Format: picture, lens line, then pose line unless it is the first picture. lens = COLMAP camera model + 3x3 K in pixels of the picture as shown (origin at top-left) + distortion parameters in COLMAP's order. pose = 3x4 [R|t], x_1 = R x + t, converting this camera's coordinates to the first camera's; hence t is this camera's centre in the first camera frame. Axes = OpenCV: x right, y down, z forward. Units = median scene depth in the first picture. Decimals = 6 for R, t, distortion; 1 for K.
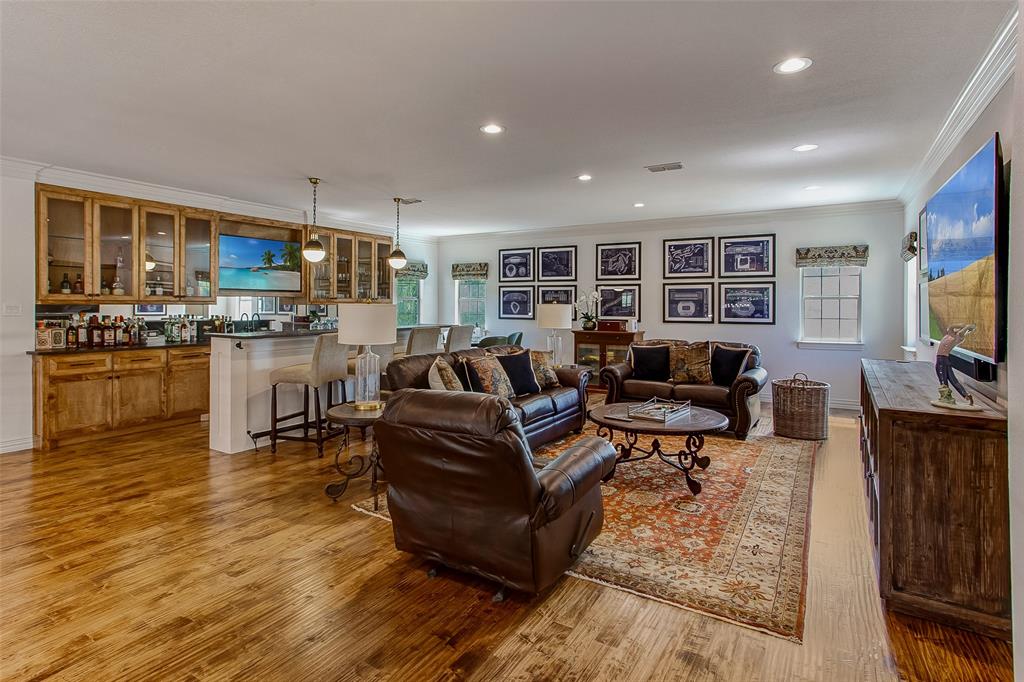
lens RADIAL K [[523.6, 0, 525.2], [0, 523.6, 302.2], [0, 0, 1]] dist [0.003221, 0.000522]
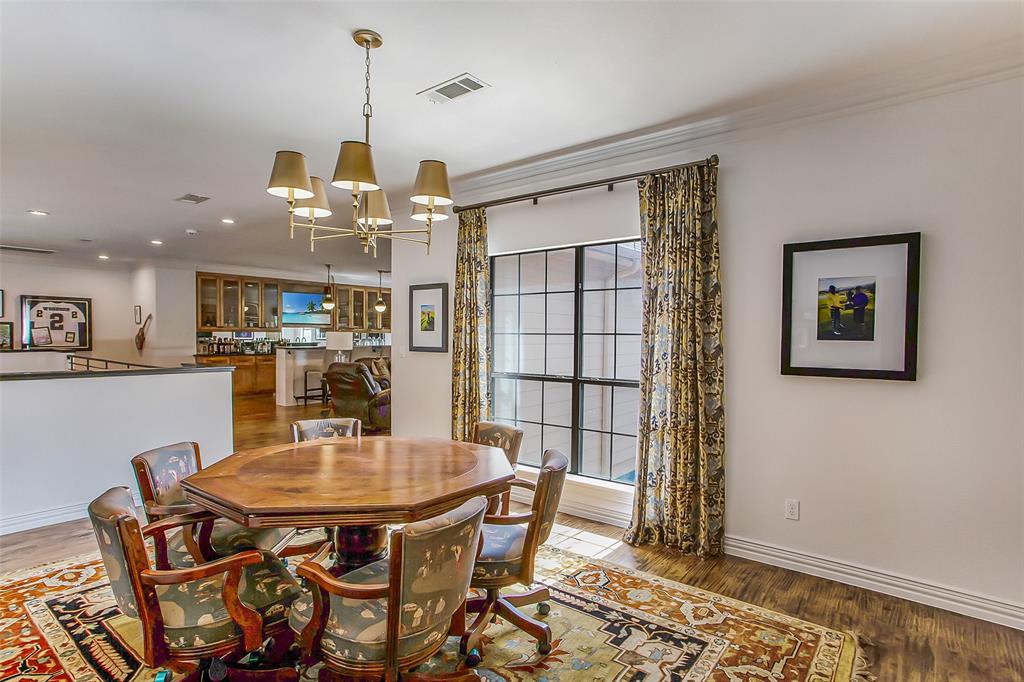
lens RADIAL K [[523.6, 0, 510.1], [0, 523.6, 343.1], [0, 0, 1]] dist [0.003221, 0.000522]
pose [[0.990071, 0.009958, -0.140216, 0.469069], [-0.006912, 0.999730, 0.022194, -0.003967], [0.140399, -0.021004, 0.989872, -0.709690]]
